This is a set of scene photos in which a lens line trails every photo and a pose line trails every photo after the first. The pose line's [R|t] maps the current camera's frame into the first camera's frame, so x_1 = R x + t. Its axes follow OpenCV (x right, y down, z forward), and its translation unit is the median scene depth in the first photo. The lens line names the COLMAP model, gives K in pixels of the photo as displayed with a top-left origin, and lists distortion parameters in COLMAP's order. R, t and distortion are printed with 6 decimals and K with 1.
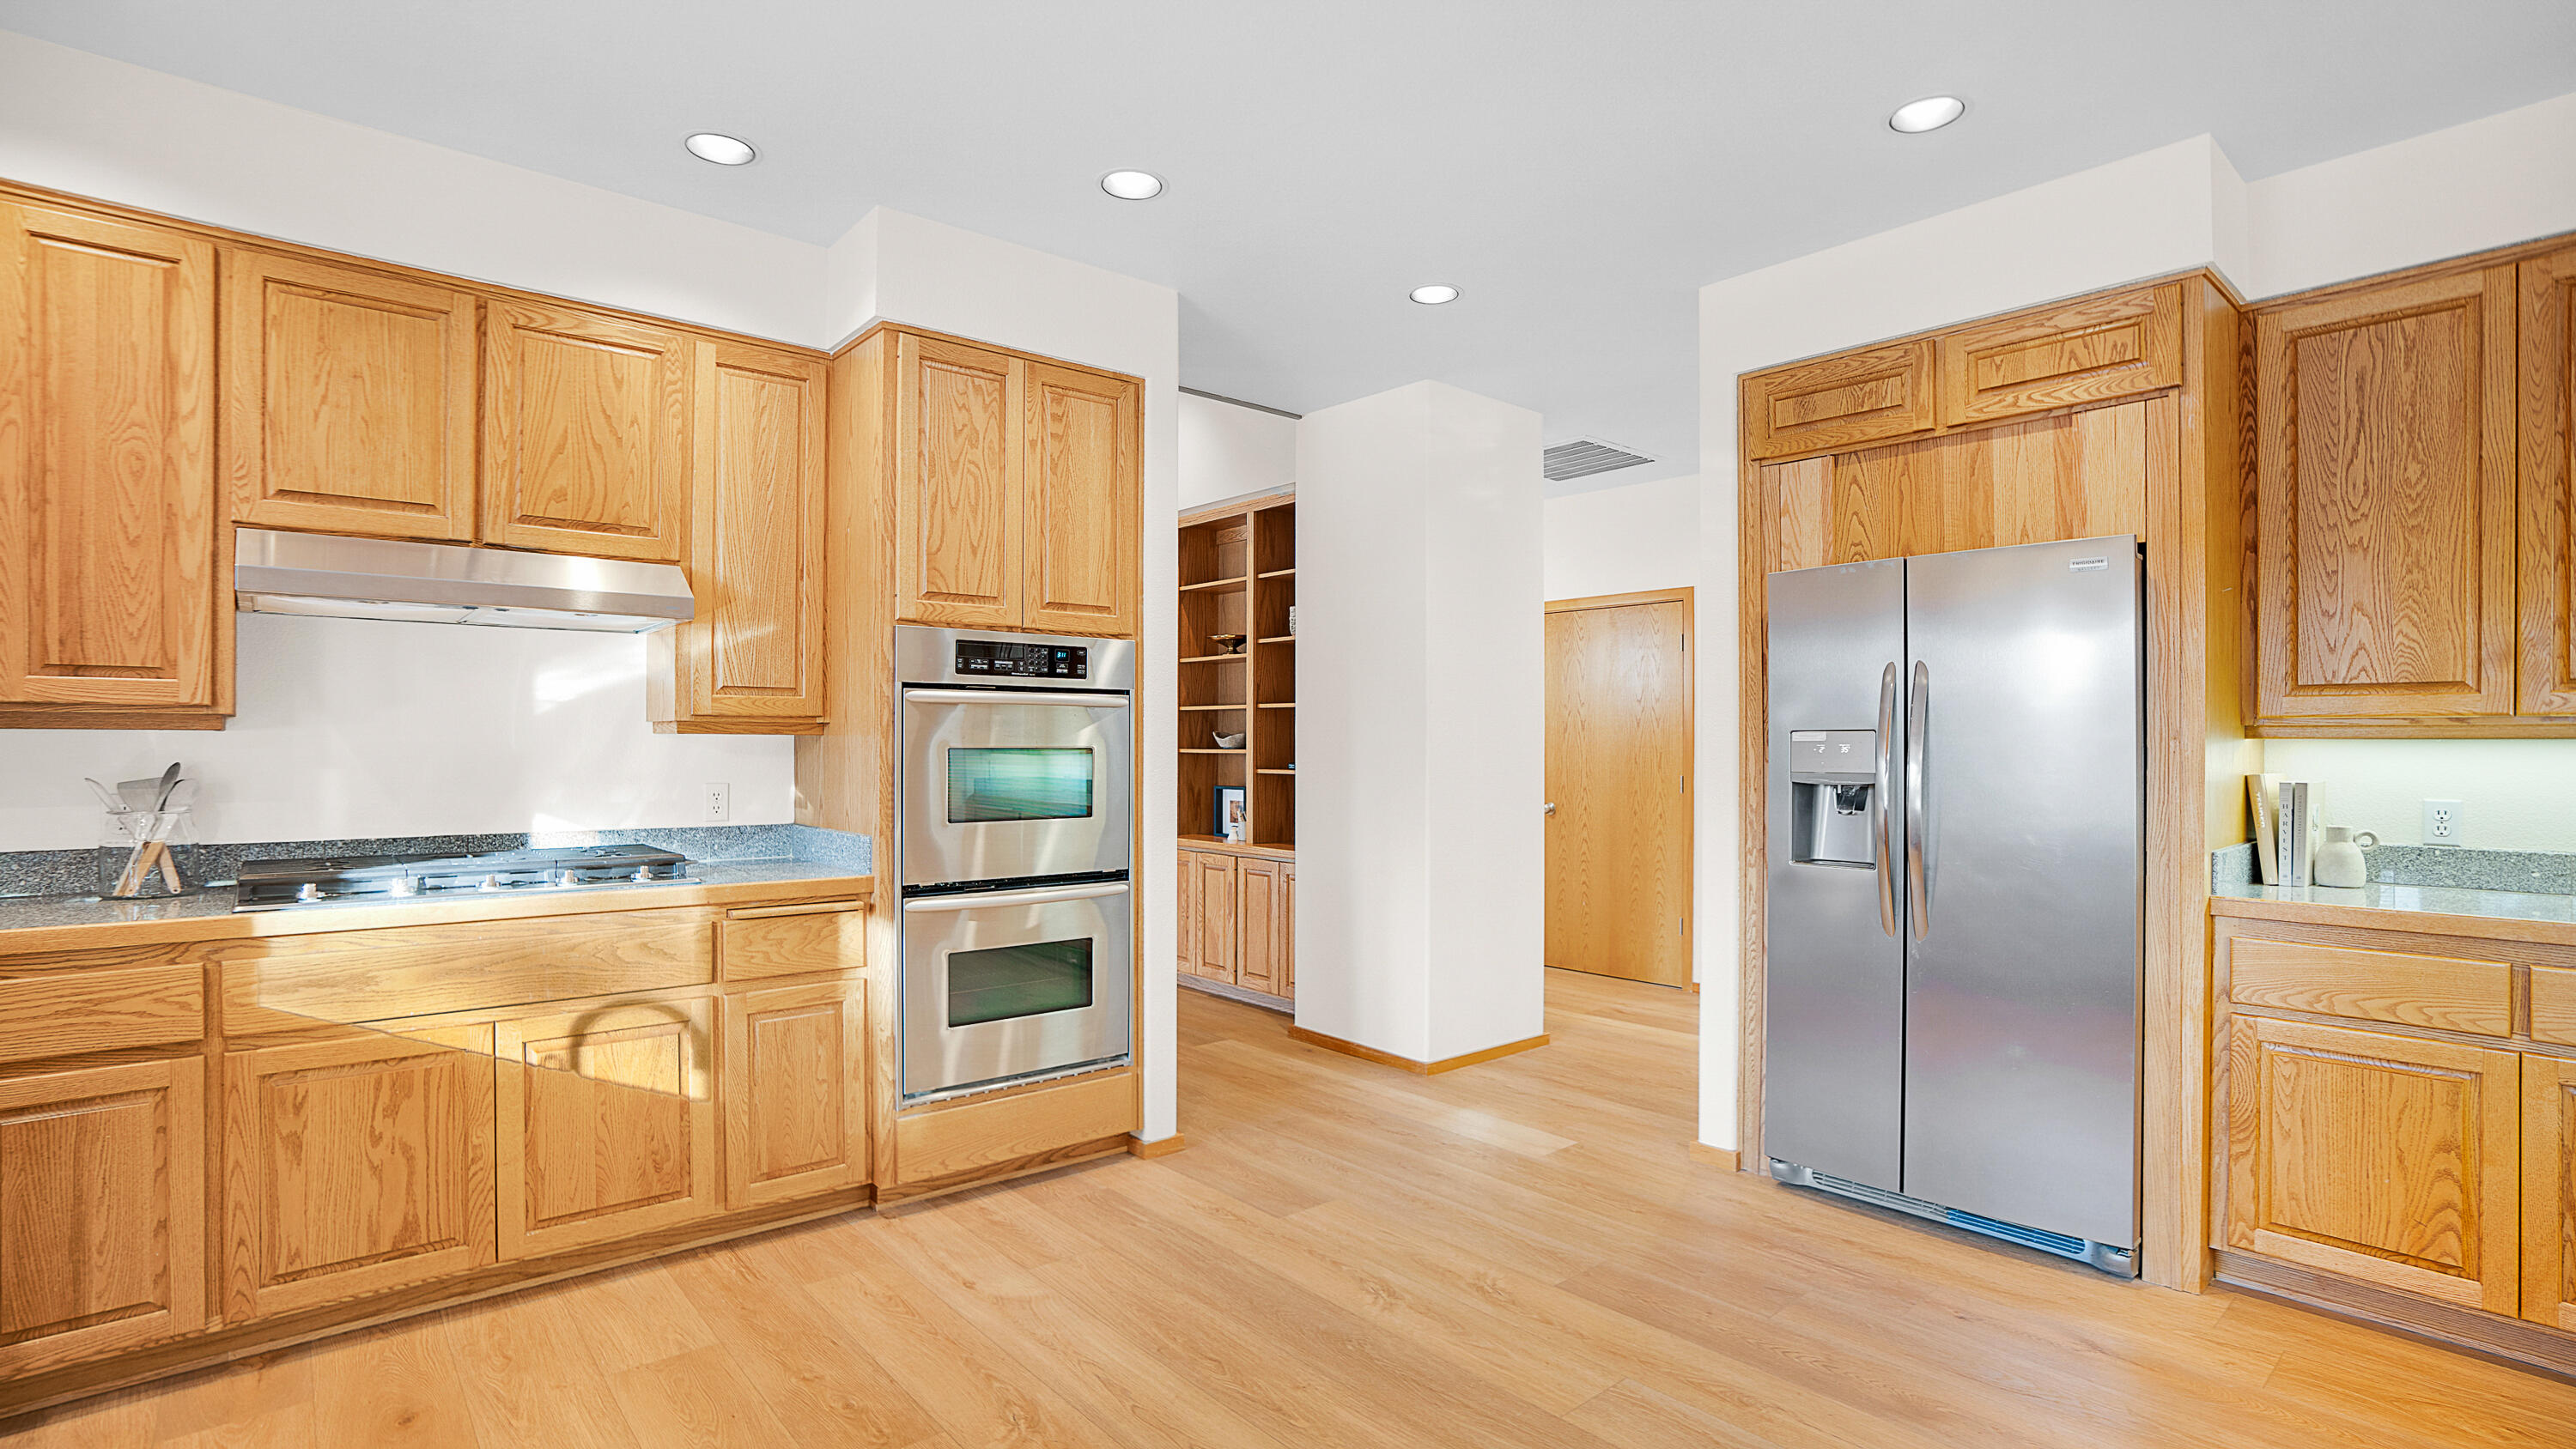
lens RADIAL K [[1244.6, 0, 1262.5], [0, 1244.6, 733.4], [0, 0, 1]] dist [-0.001946, 0.000196]
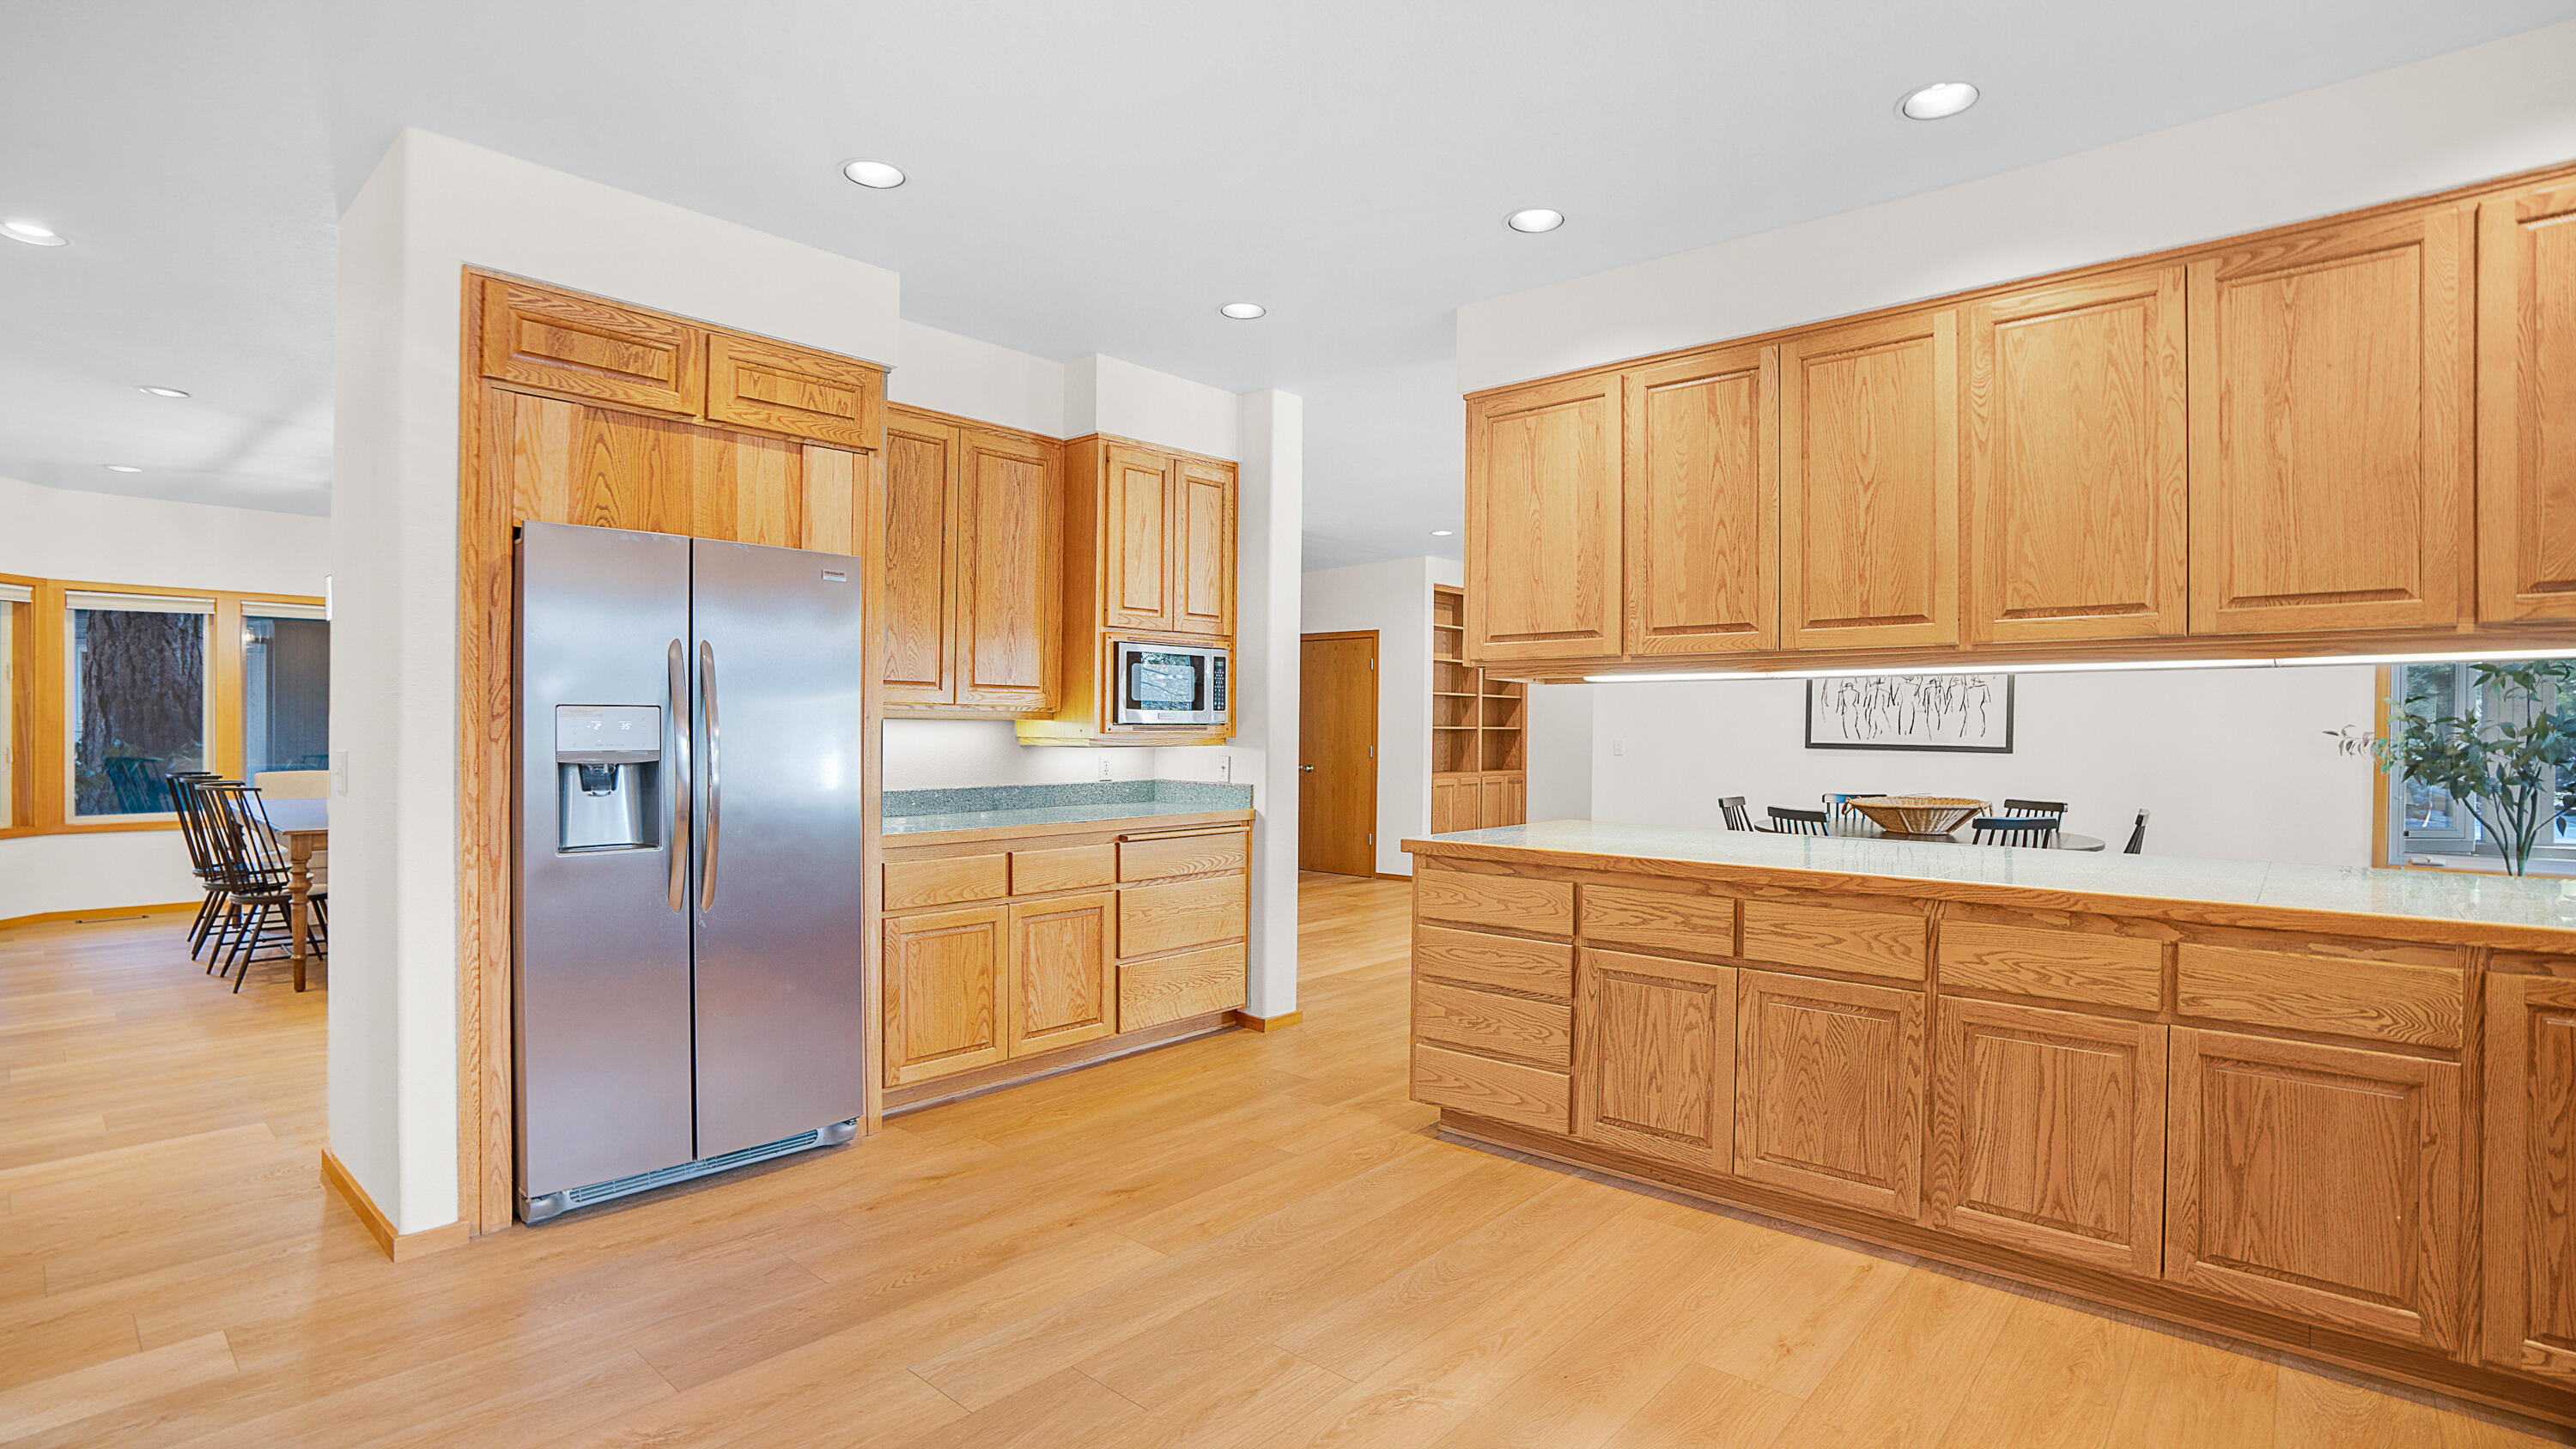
lens RADIAL K [[1244.6, 0, 1262.5], [0, 1244.6, 733.4], [0, 0, 1]] dist [-0.001946, 0.000196]
pose [[-0.112833, -0.006285, 0.993594, -0.551261], [-0.011043, 0.999926, 0.005071, 0.008550], [-0.993553, -0.010400, -0.112894, 0.654684]]
